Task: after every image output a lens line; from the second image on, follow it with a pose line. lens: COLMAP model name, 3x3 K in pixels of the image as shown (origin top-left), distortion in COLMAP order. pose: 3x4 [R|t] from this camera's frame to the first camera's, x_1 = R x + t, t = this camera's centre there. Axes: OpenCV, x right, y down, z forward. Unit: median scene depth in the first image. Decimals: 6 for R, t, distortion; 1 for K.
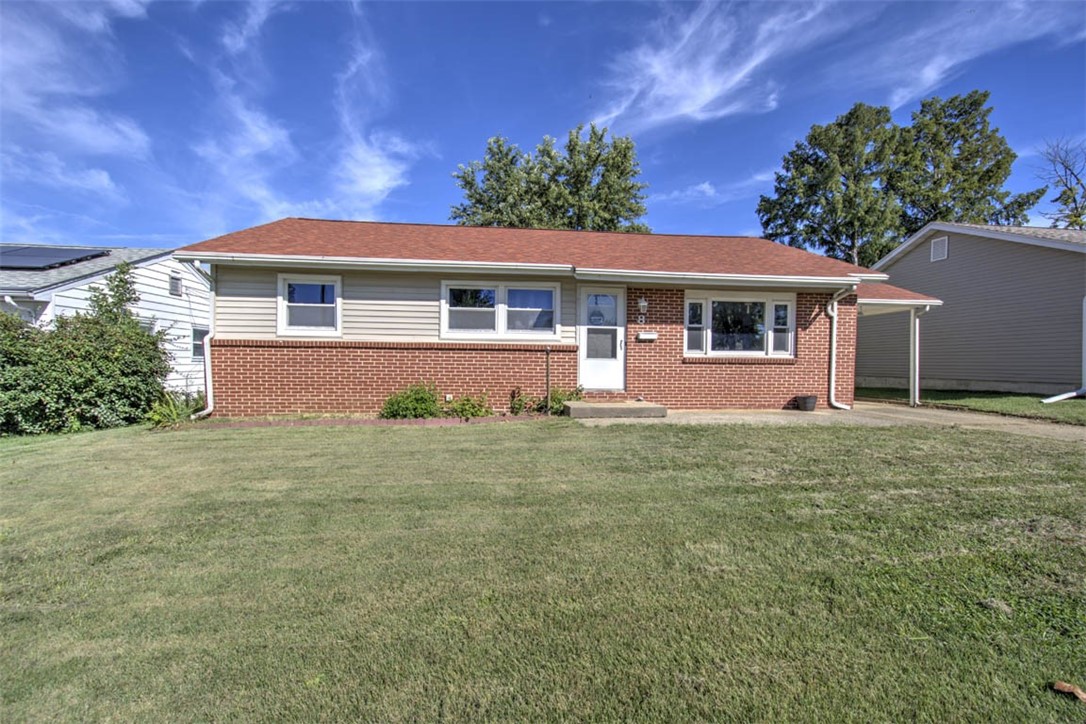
lens RADIAL K [[481.7, 0, 540.5], [0, 481.7, 389.1], [0, 0, 1]] dist [-0.003593, -0.000768]
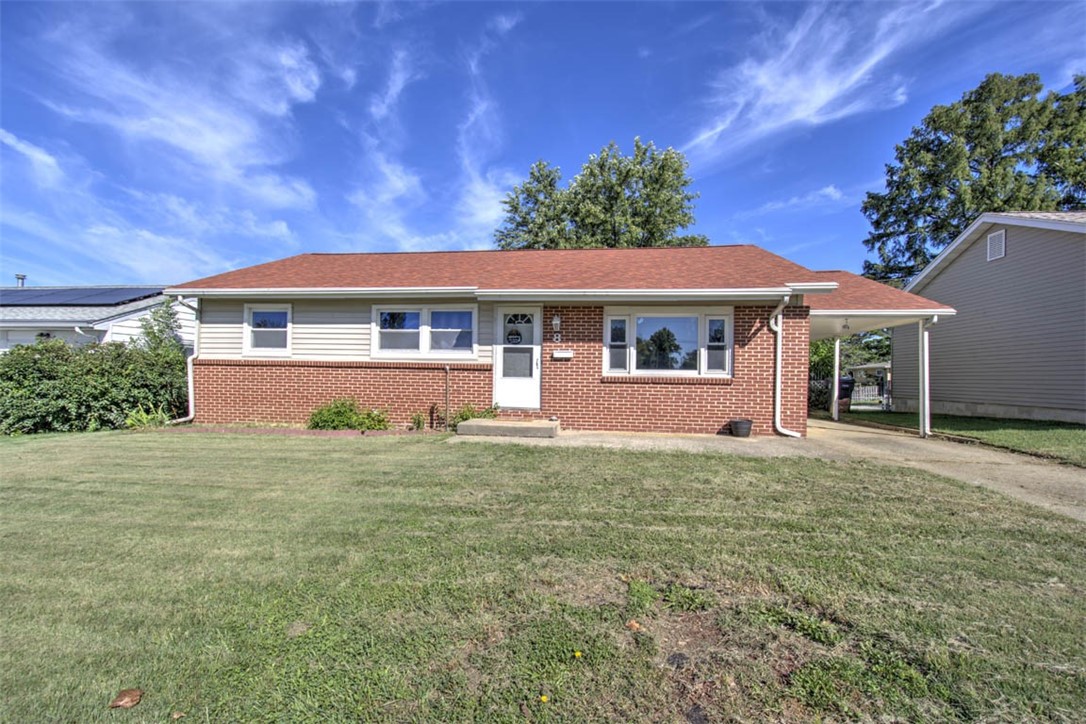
lens RADIAL K [[463.8, 0, 543.4], [0, 463.8, 373.3], [0, 0, 1]] dist [-0.001422, 0.000215]
pose [[0.968589, 0.006282, -0.248588, 0.418925], [-0.020615, 0.998268, -0.055096, -0.018795], [0.247812, 0.058490, 0.967041, 0.073028]]
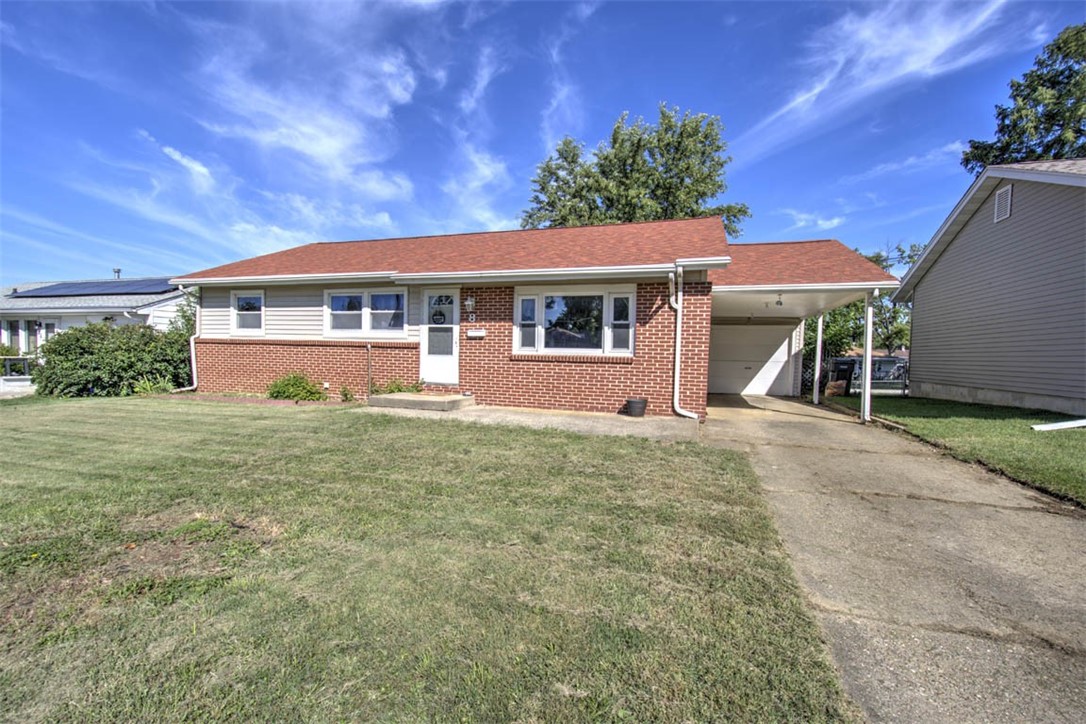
lens RADIAL K [[463.6, 0, 544.1], [0, 463.6, 340.6], [0, 0, 1]] dist [-0.004071, -0.000918]
pose [[0.906766, 0.000289, -0.421634, 0.771128], [-0.034949, 0.996610, -0.074477, -0.025536], [0.420183, 0.082269, 0.903702, 0.158909]]
